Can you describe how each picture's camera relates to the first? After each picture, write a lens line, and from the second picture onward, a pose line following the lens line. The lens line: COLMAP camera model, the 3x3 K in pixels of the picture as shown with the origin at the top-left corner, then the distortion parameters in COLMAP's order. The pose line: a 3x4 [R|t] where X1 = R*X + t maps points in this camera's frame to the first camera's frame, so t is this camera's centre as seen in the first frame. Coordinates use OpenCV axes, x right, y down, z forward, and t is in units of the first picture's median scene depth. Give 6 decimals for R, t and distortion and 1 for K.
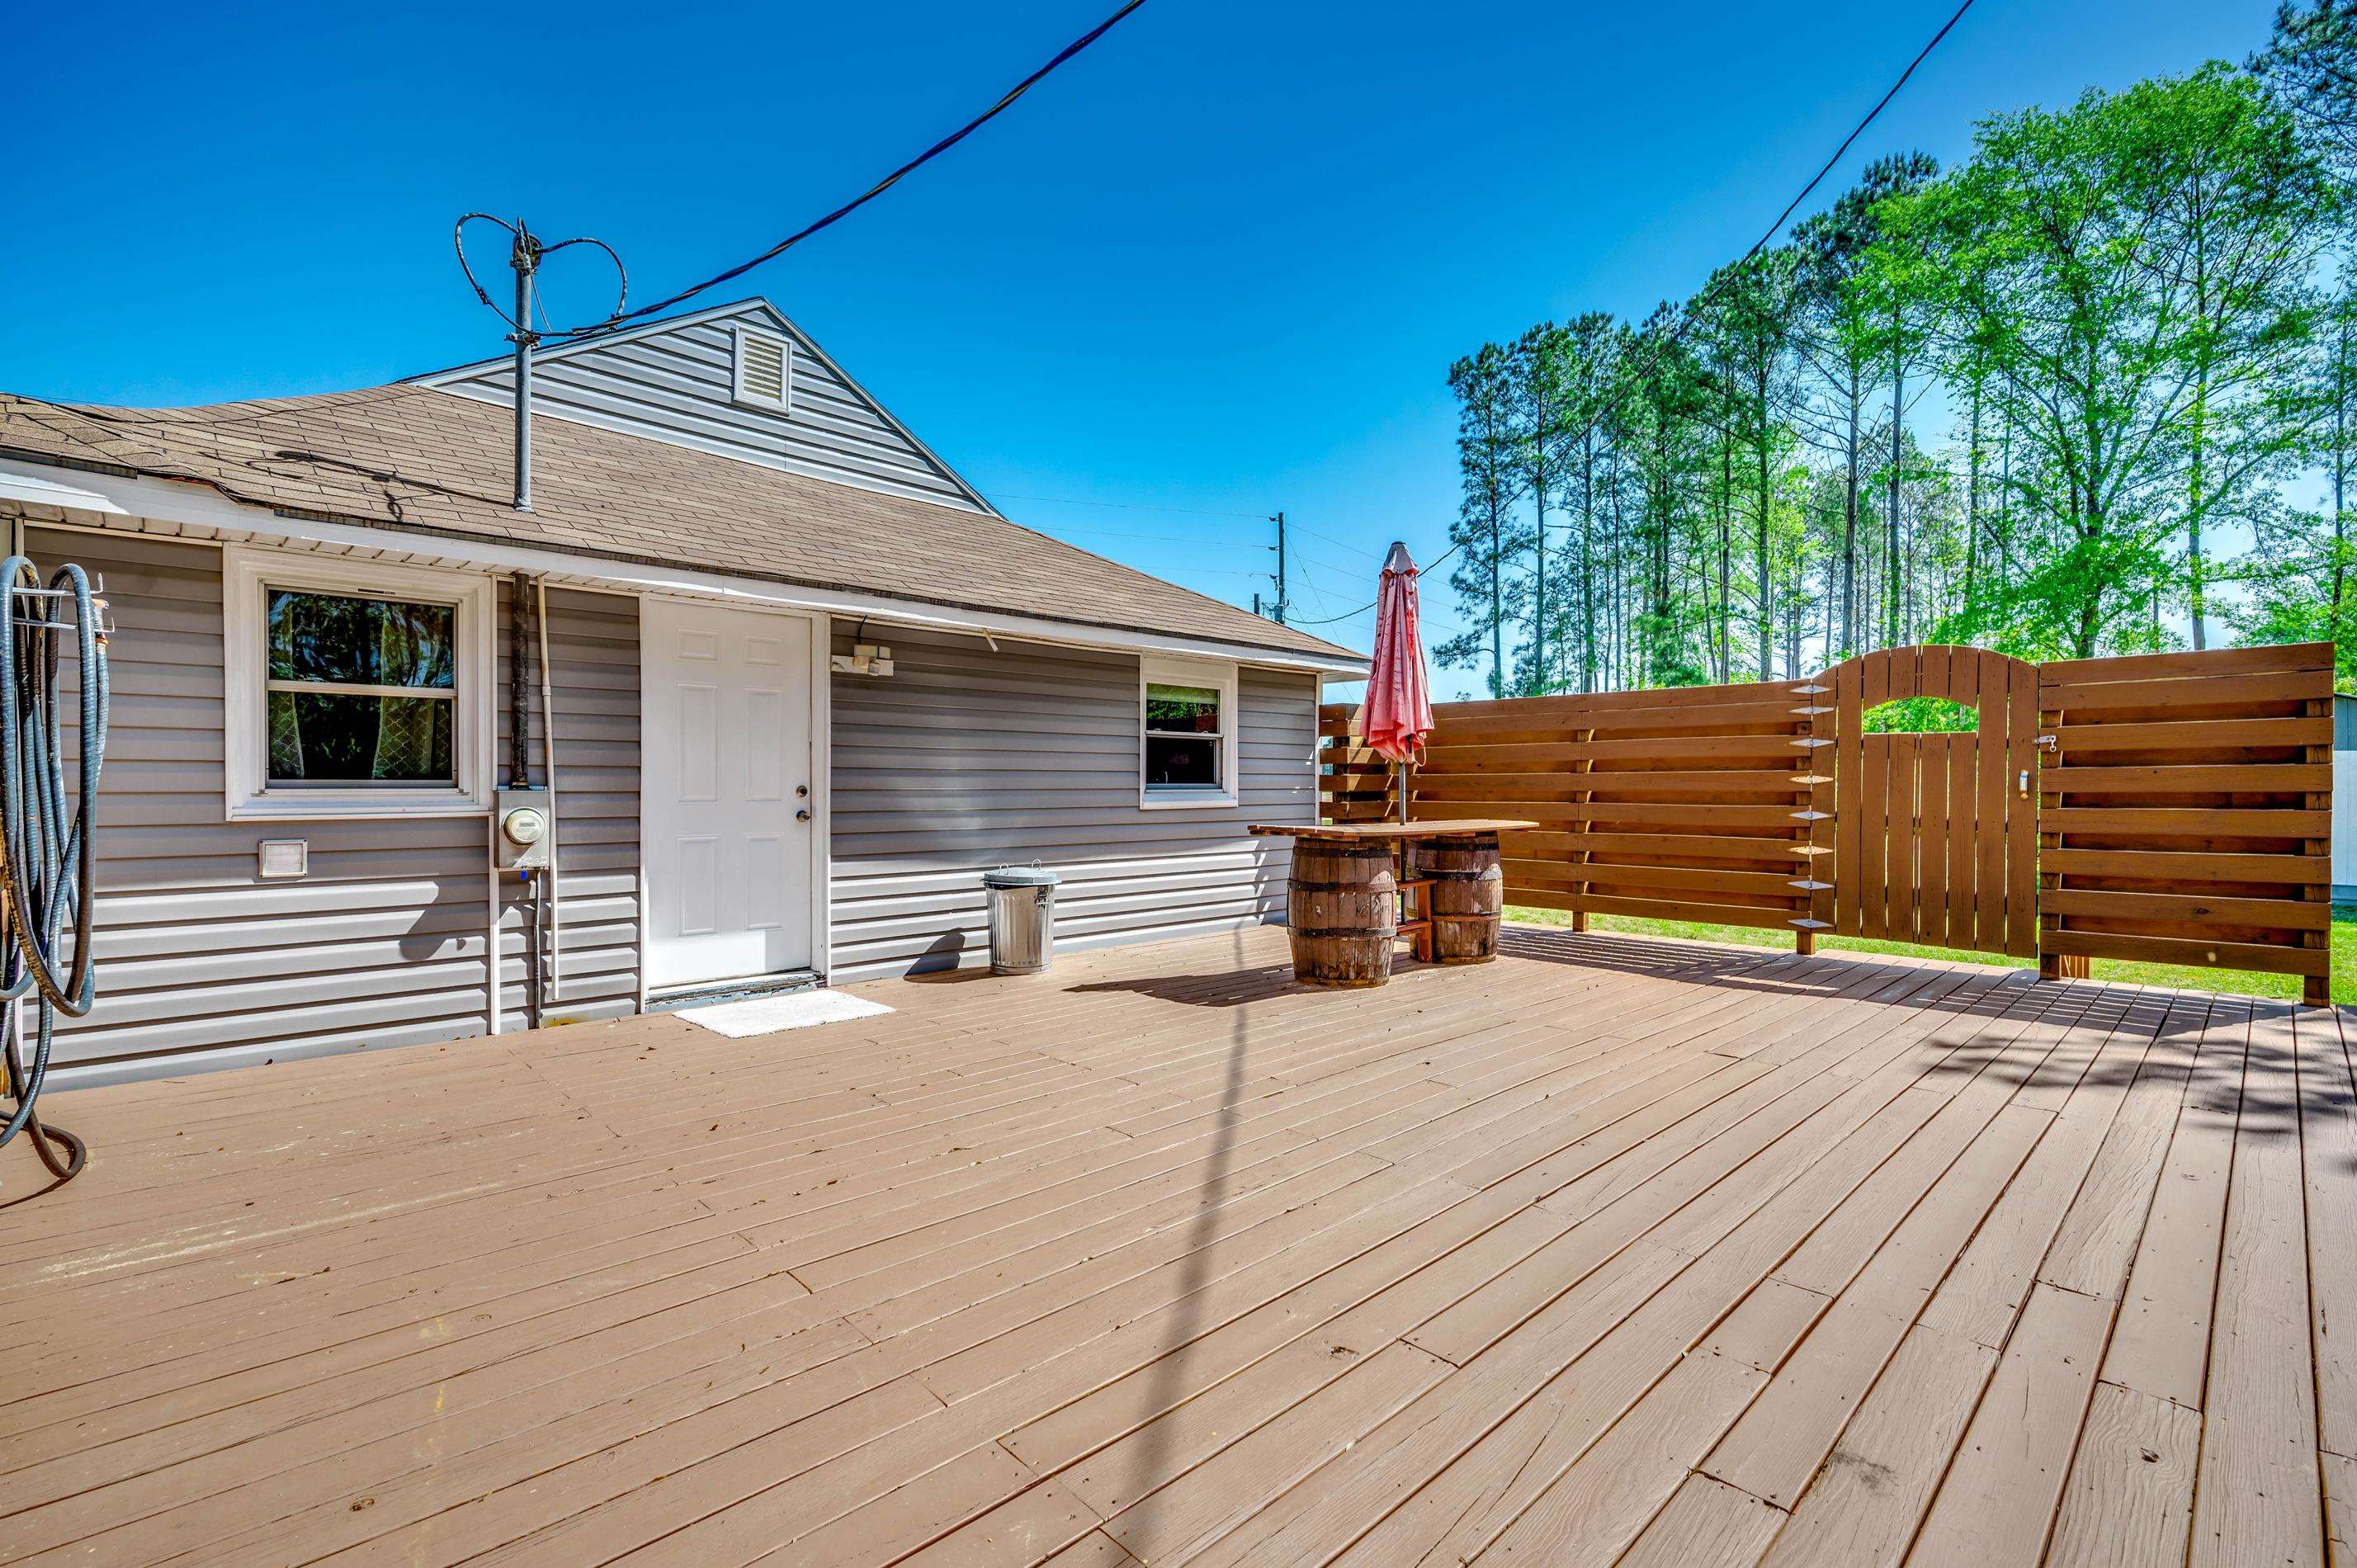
lens RADIAL K [[1055.3, 0, 1183.9], [0, 1055.3, 769.4], [0, 0, 1]] dist [-0.001113, -0.000354]
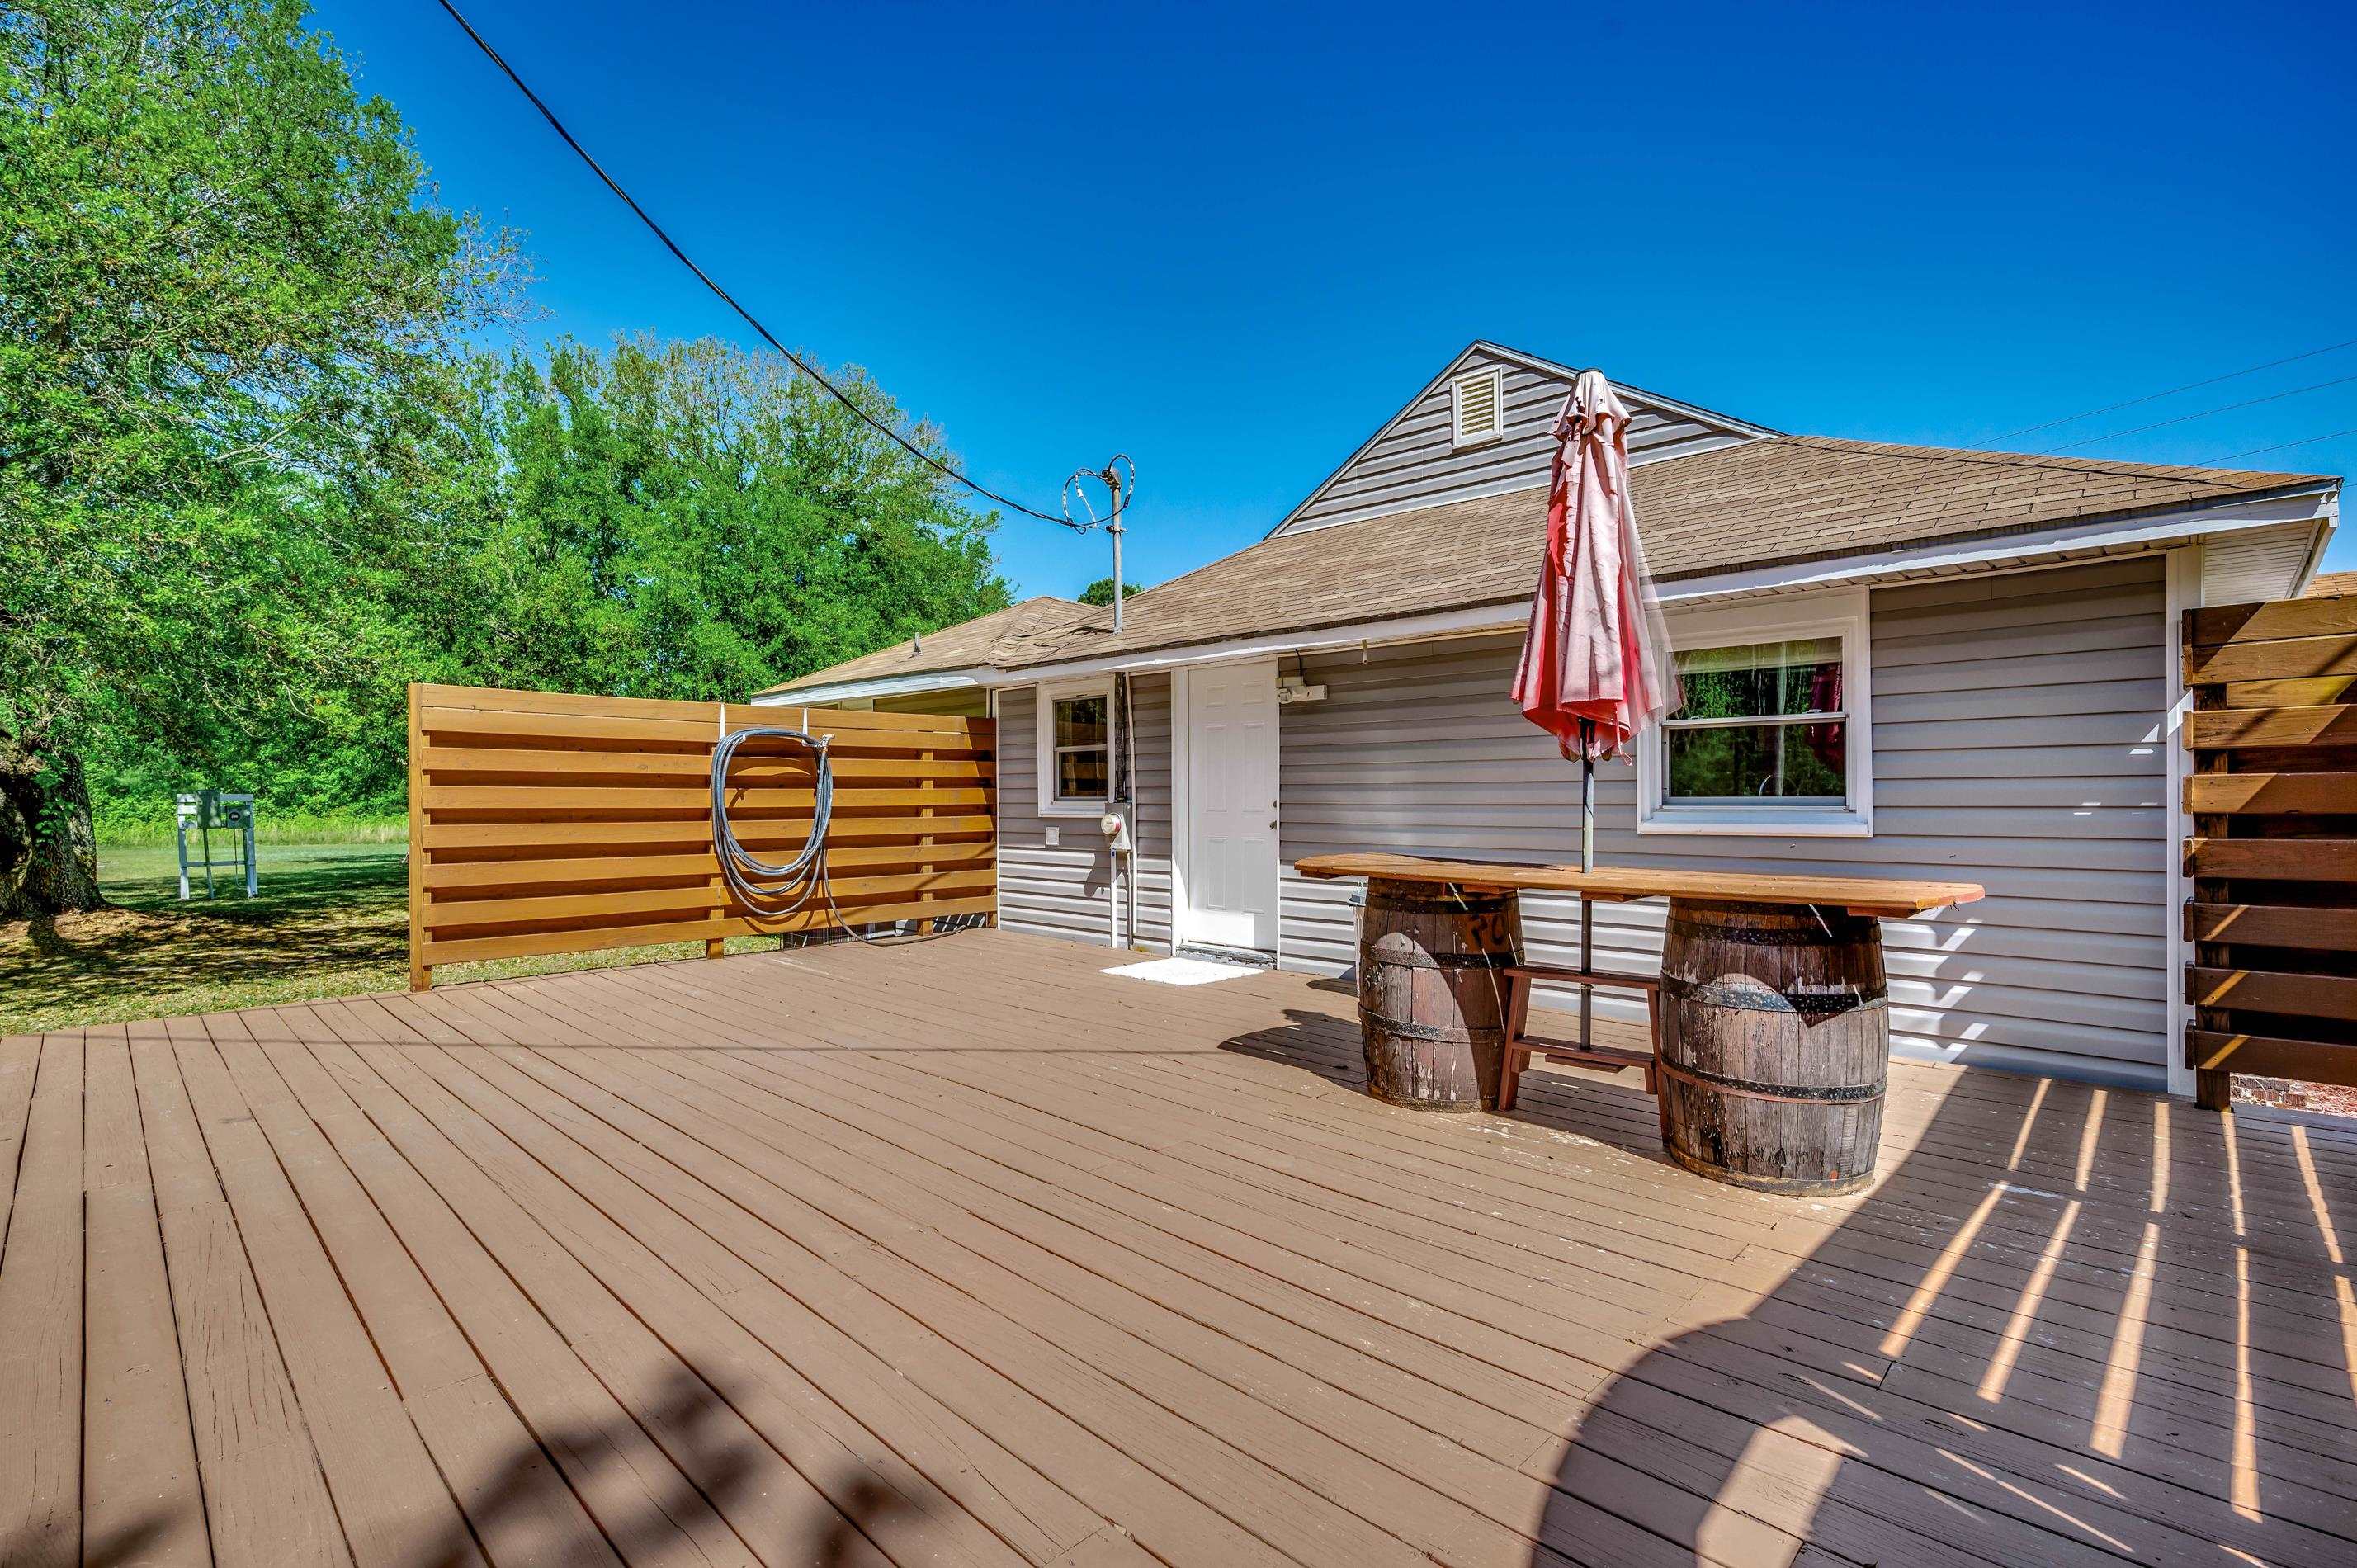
lens RADIAL K [[1057.5, 0, 1172.7], [0, 1057.5, 792.3], [0, 0, 1]] dist [-0.000606, -0.000090]
pose [[0.029979, -0.006151, -0.999532, 0.845634], [0.016690, 0.999845, -0.005653, 0.011583], [0.999411, -0.016512, 0.030077, 0.847217]]
